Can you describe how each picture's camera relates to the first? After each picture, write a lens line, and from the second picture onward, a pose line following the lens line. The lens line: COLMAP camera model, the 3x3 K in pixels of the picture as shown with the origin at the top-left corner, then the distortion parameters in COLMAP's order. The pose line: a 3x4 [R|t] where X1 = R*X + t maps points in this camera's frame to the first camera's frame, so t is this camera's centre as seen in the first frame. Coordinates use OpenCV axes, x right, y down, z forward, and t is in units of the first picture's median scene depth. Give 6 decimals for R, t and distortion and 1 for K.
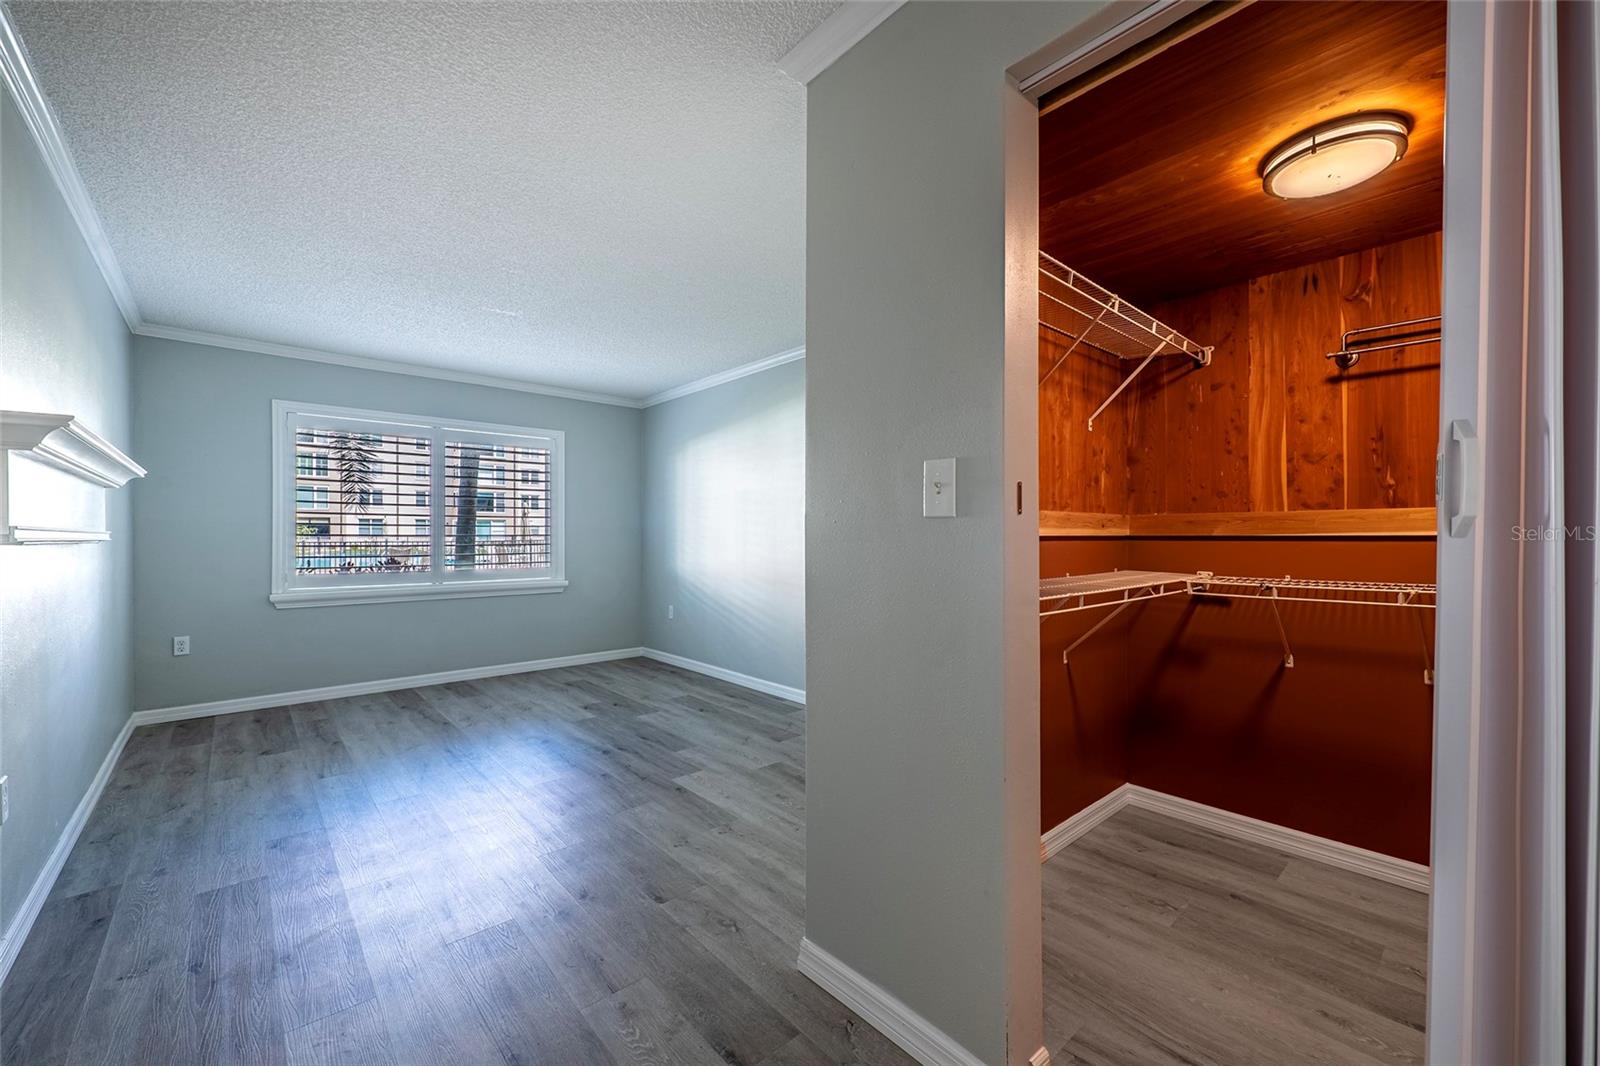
lens RADIAL K [[637.5, 0, 807.0], [0, 637.5, 543.1], [0, 0, 1]] dist [0.005177, -0.001574]
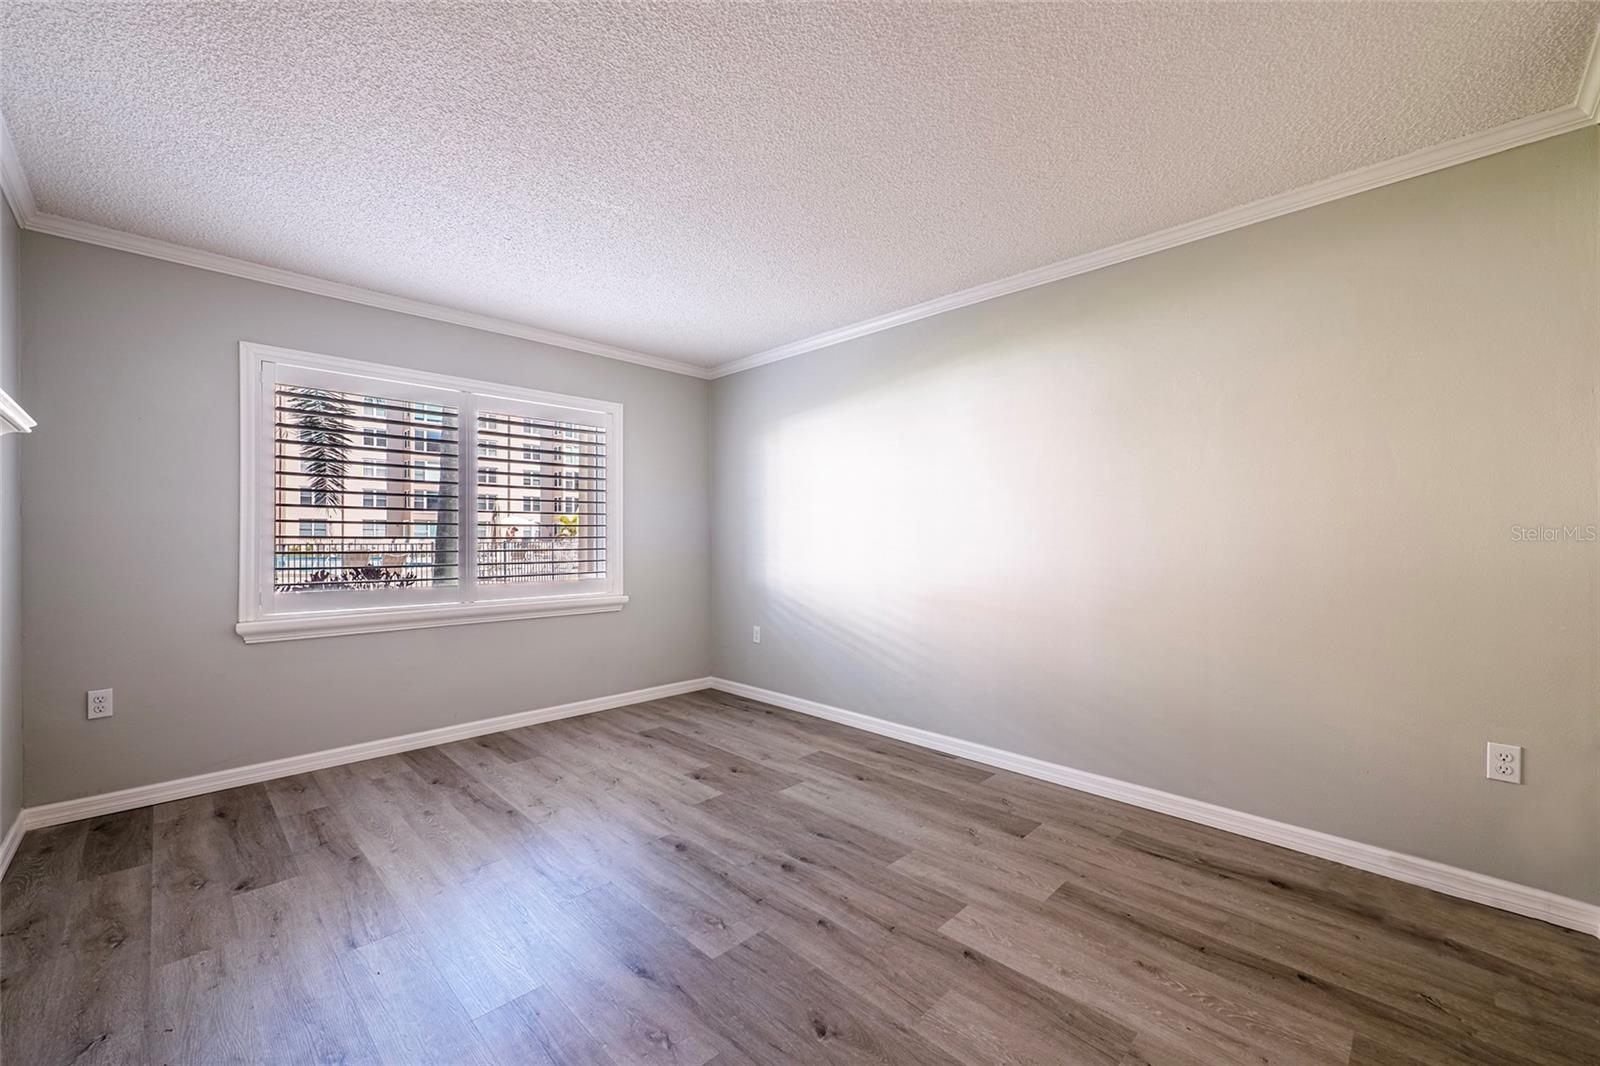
lens RADIAL K [[637.5, 0, 805.1], [0, 637.5, 544.0], [0, 0, 1]] dist [0.005177, -0.001574]
pose [[0.998068, -0.000001, 0.062137, -0.286062], [0.000102, 0.999999, -0.001621, -0.004478], [-0.062137, 0.001624, 0.998066, 0.288527]]
